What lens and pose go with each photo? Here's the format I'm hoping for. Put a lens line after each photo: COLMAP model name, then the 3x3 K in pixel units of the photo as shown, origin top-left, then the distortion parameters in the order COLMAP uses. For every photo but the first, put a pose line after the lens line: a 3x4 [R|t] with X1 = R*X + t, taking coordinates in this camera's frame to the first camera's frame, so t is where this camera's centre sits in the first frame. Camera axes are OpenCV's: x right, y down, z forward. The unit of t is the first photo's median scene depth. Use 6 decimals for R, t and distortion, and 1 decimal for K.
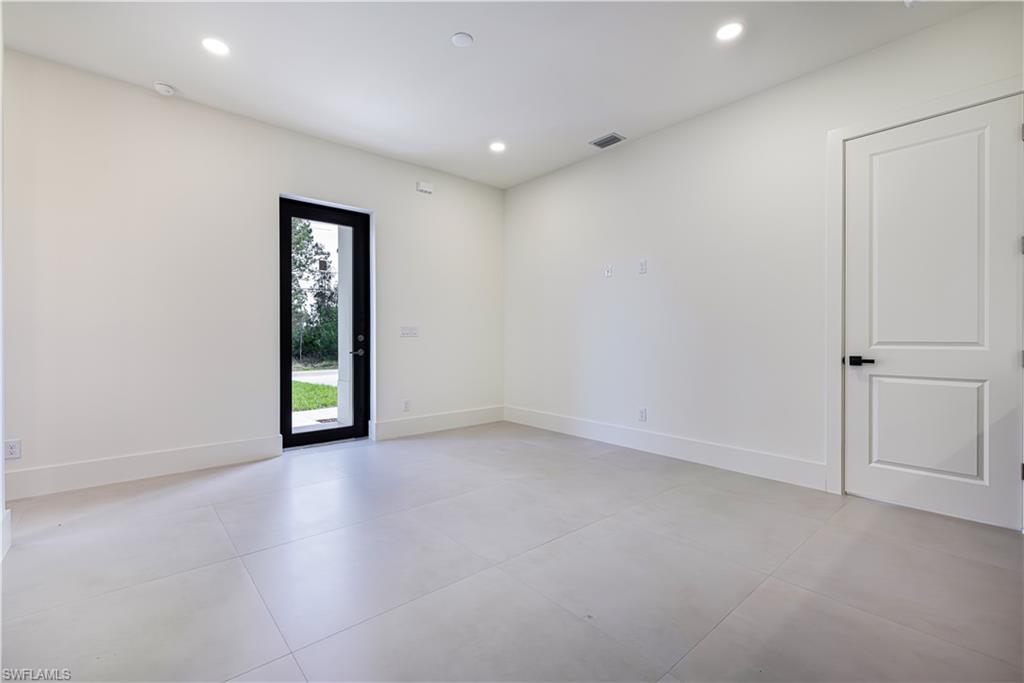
lens RADIAL K [[449.6, 0, 512.8], [0, 449.6, 337.2], [0, 0, 1]] dist [-0.000345, 0.000190]
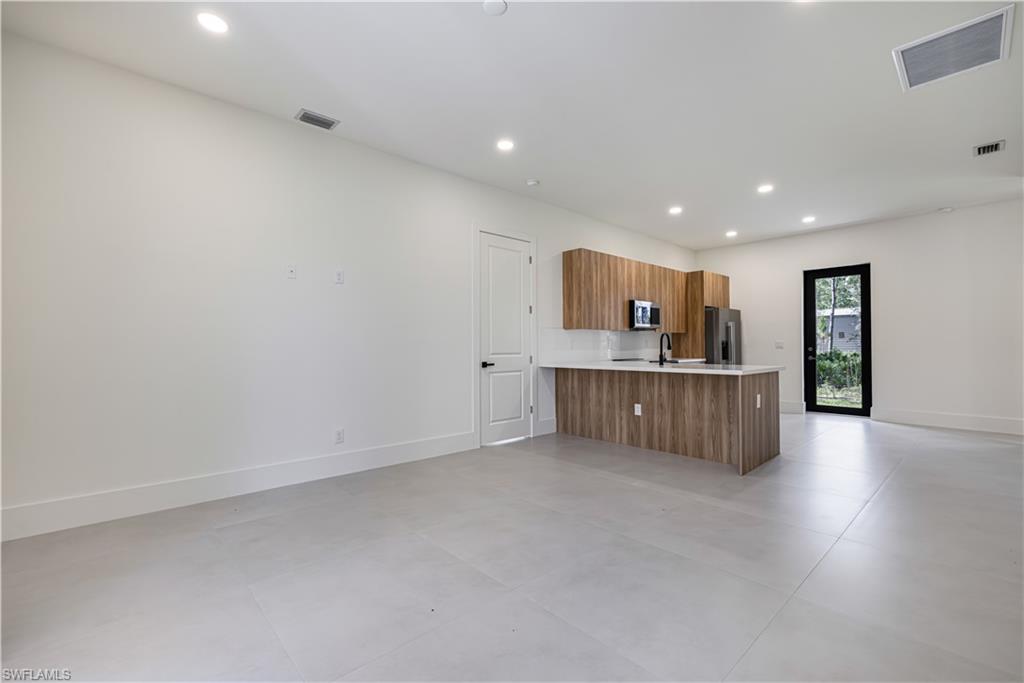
lens RADIAL K [[444.8, 0, 512.0], [0, 444.8, 341.5], [0, 0, 1]] dist [-0.000722, 0.000156]
pose [[-0.032929, 0.010831, 0.999399, -0.601035], [0.003174, 0.999937, -0.010733, -0.010977], [-0.999453, 0.002819, -0.032961, 0.637469]]
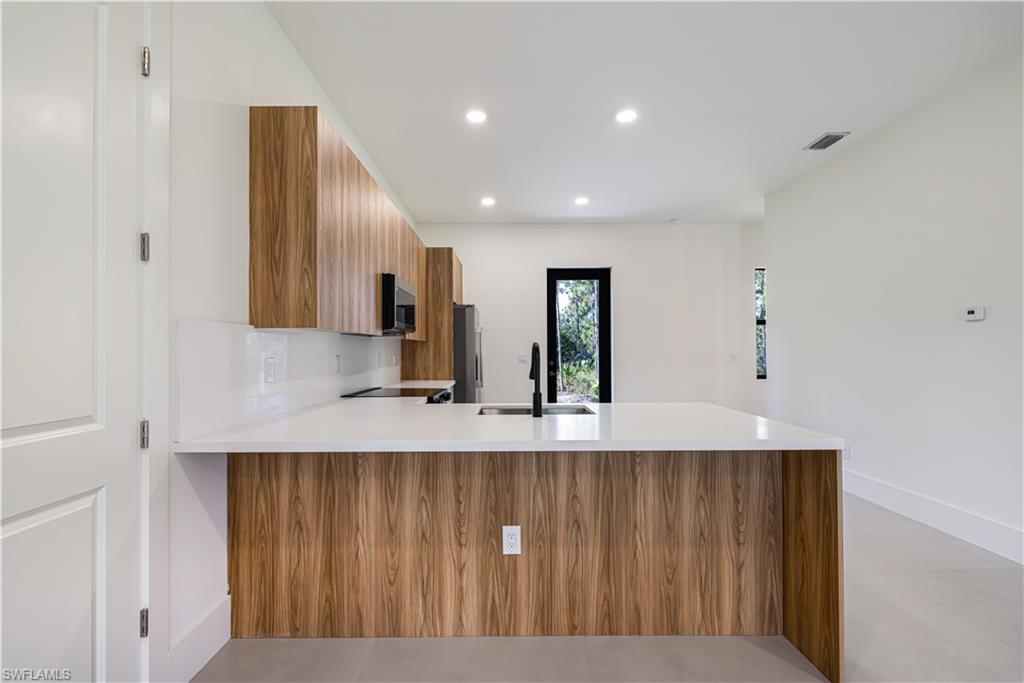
lens RADIAL K [[444.0, 0, 505.4], [0, 444.0, 344.8], [0, 0, 1]] dist [-0.002641, -0.000103]
pose [[-0.757823, 0.010015, 0.652384, 0.209327], [0.002377, 0.999918, -0.012589, -0.035288], [-0.652456, -0.007989, -0.757784, 0.618681]]
